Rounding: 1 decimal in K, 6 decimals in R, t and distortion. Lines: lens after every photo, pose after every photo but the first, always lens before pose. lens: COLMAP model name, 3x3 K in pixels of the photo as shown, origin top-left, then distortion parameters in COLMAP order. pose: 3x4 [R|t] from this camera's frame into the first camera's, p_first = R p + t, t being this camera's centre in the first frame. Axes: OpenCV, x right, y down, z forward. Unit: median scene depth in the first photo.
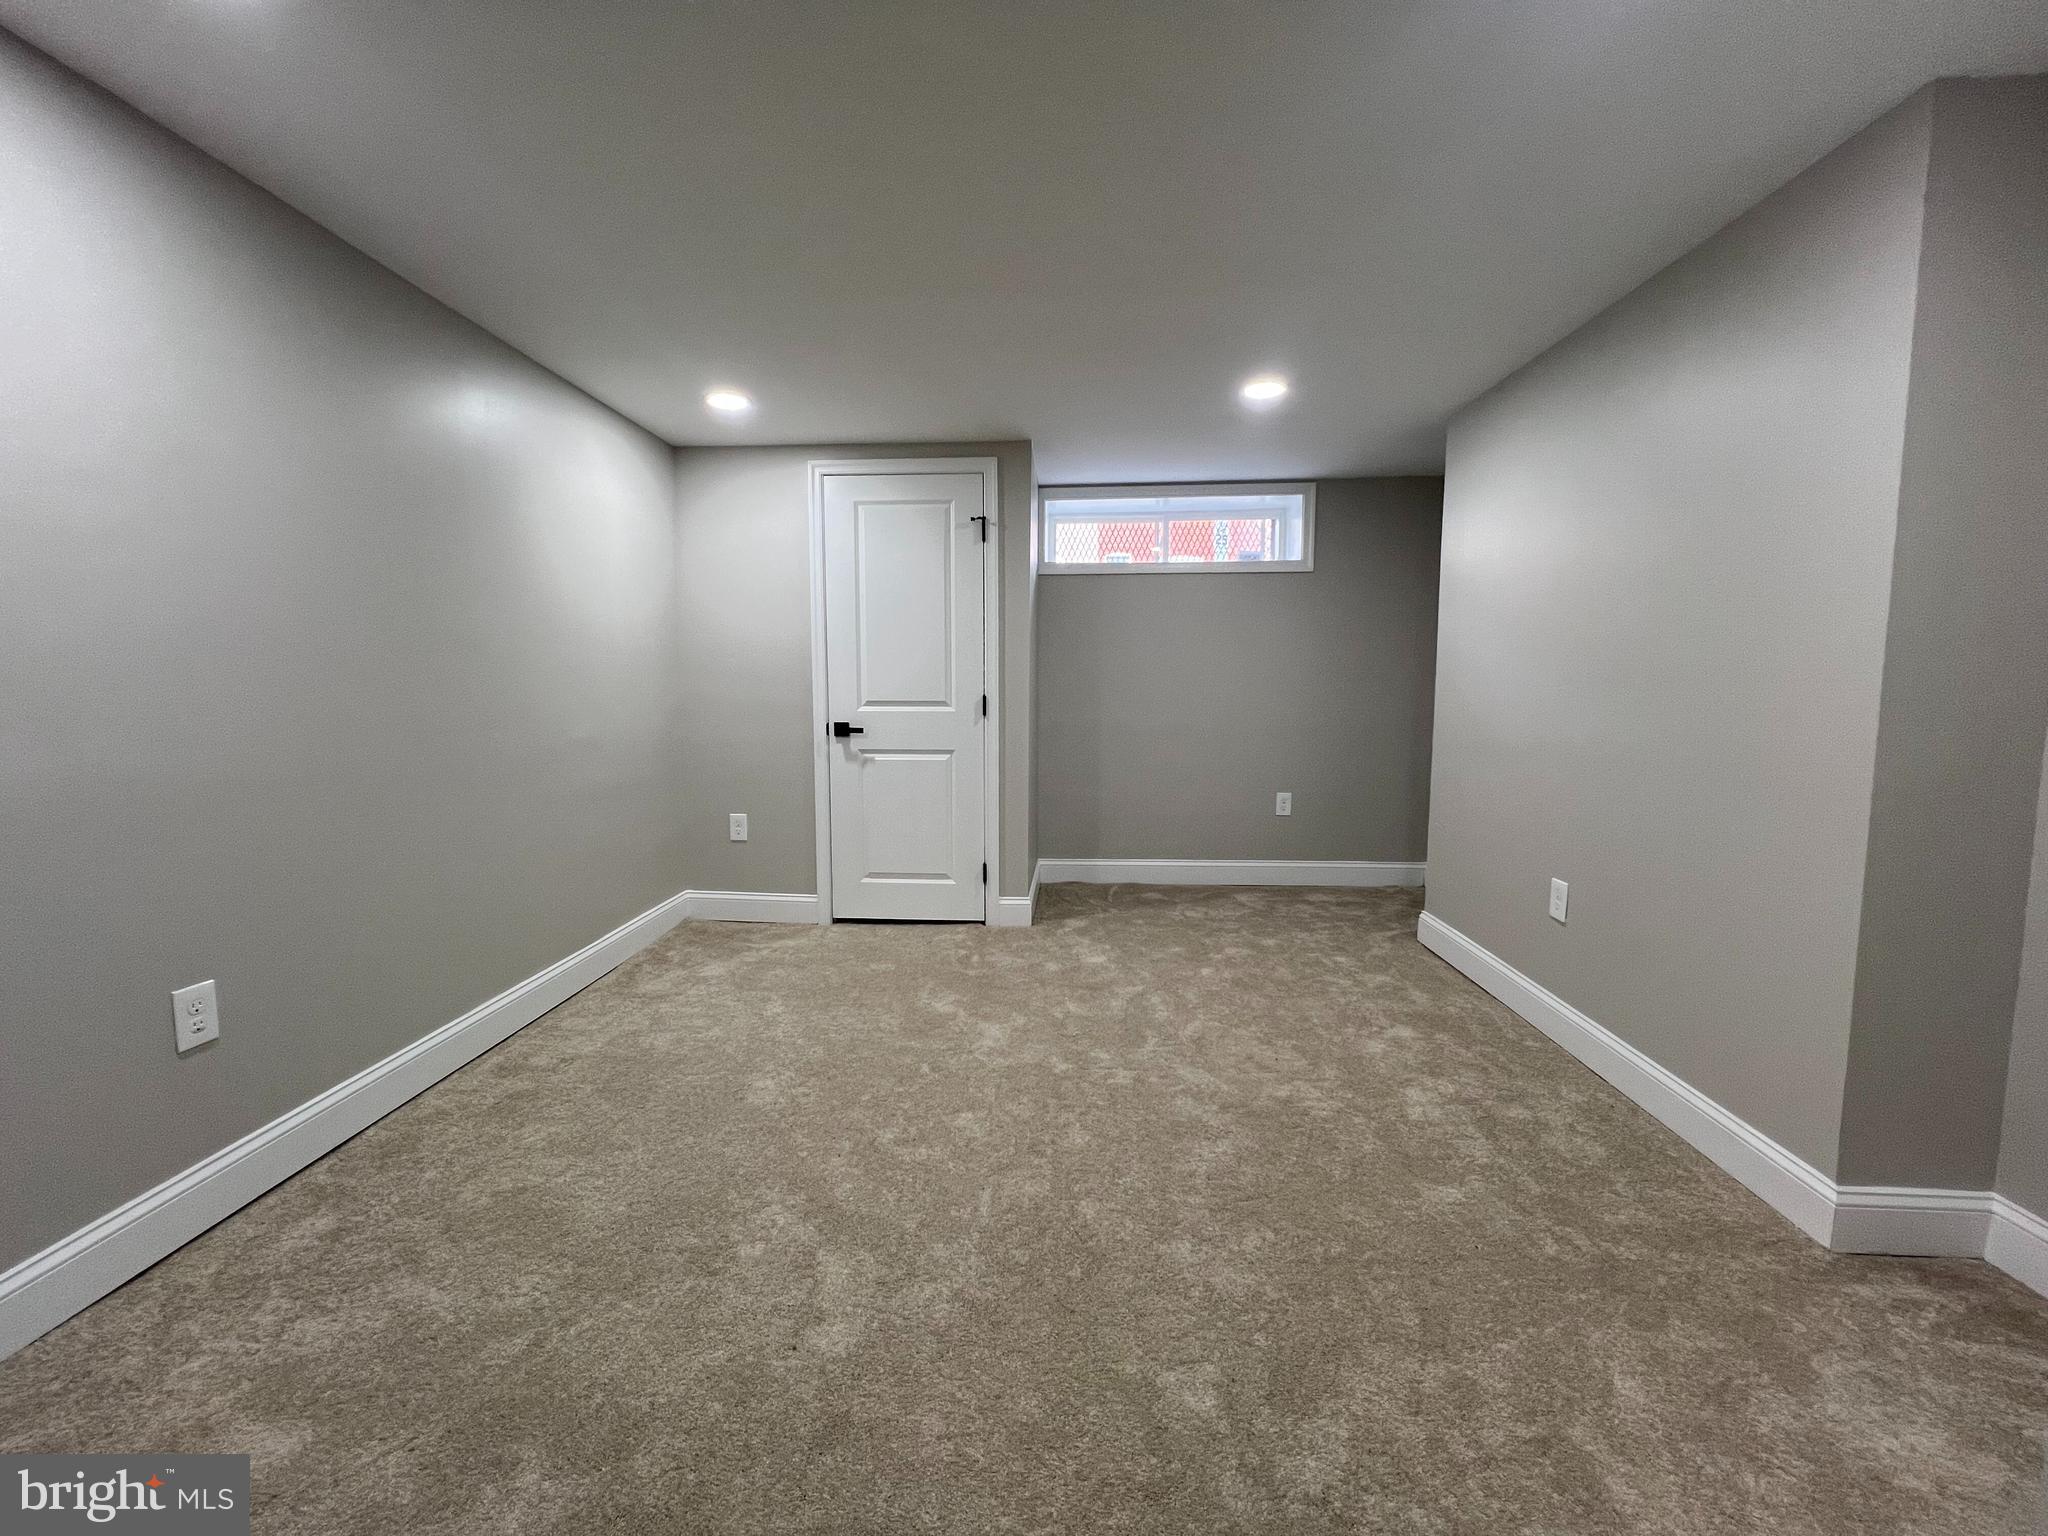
lens RADIAL K [[820.6, 0, 982.6], [0, 820.6, 755.3], [0, 0, 1]] dist [-0.000366, 0.000162]
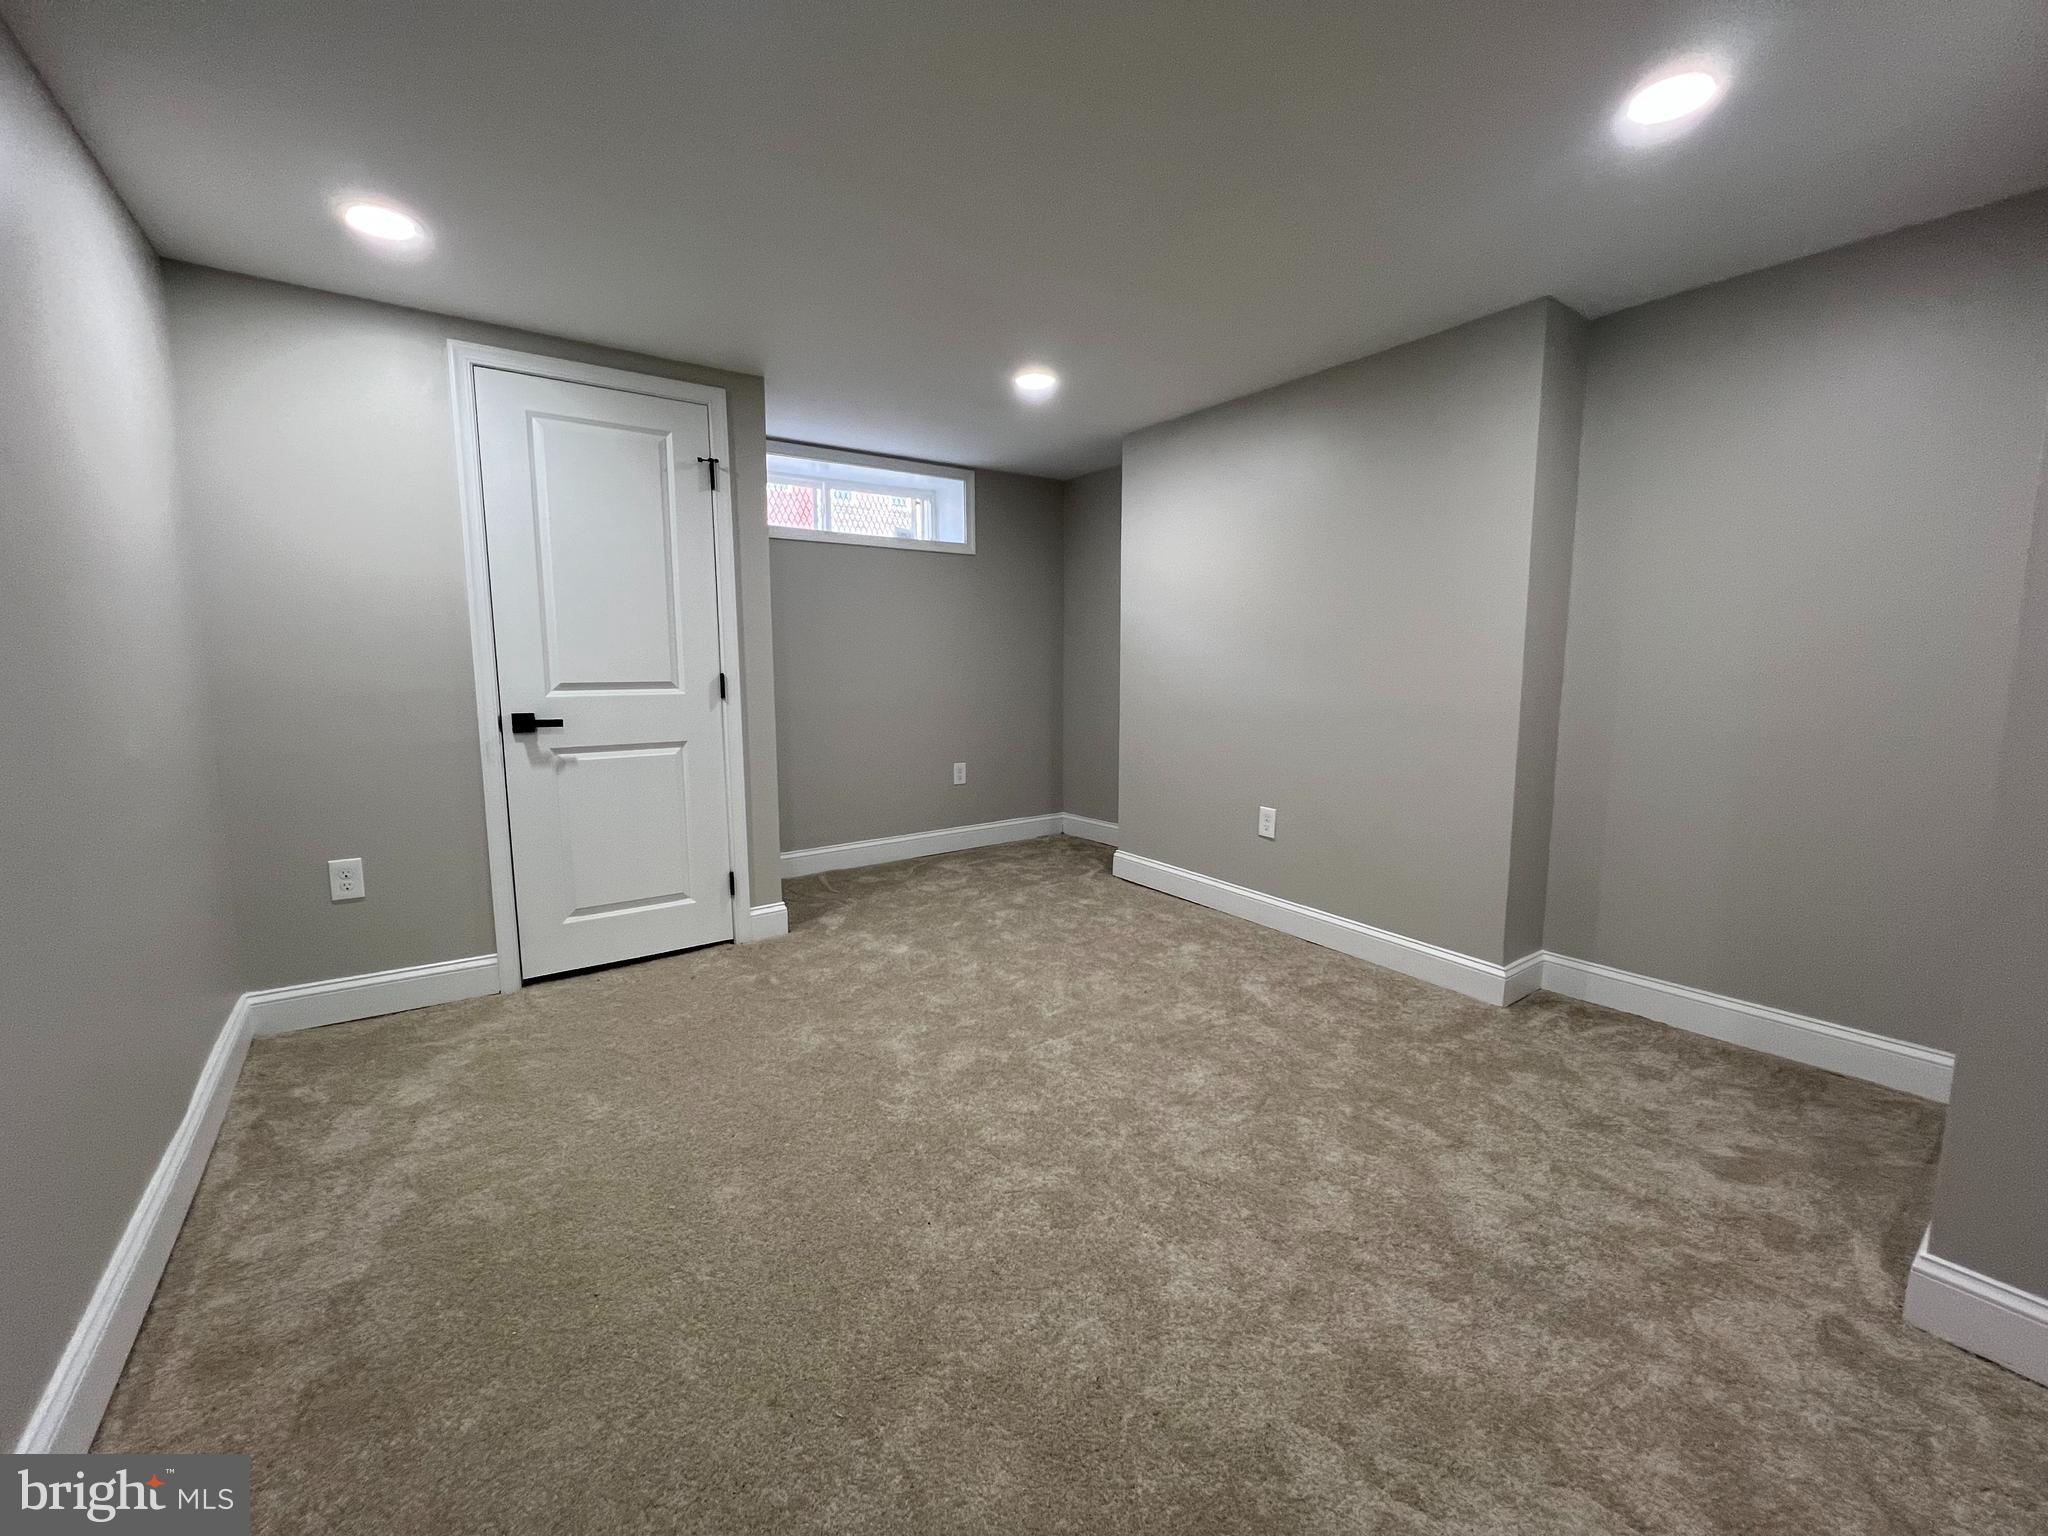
lens RADIAL K [[820.6, 0, 1068.6], [0, 820.6, 757.8], [0, 0, 1]] dist [-0.000366, 0.000162]
pose [[0.768337, -0.077265, 0.635364, -0.269421], [0.056883, 0.997002, 0.052456, -0.011738], [-0.637512, -0.004162, 0.770429, 0.125395]]
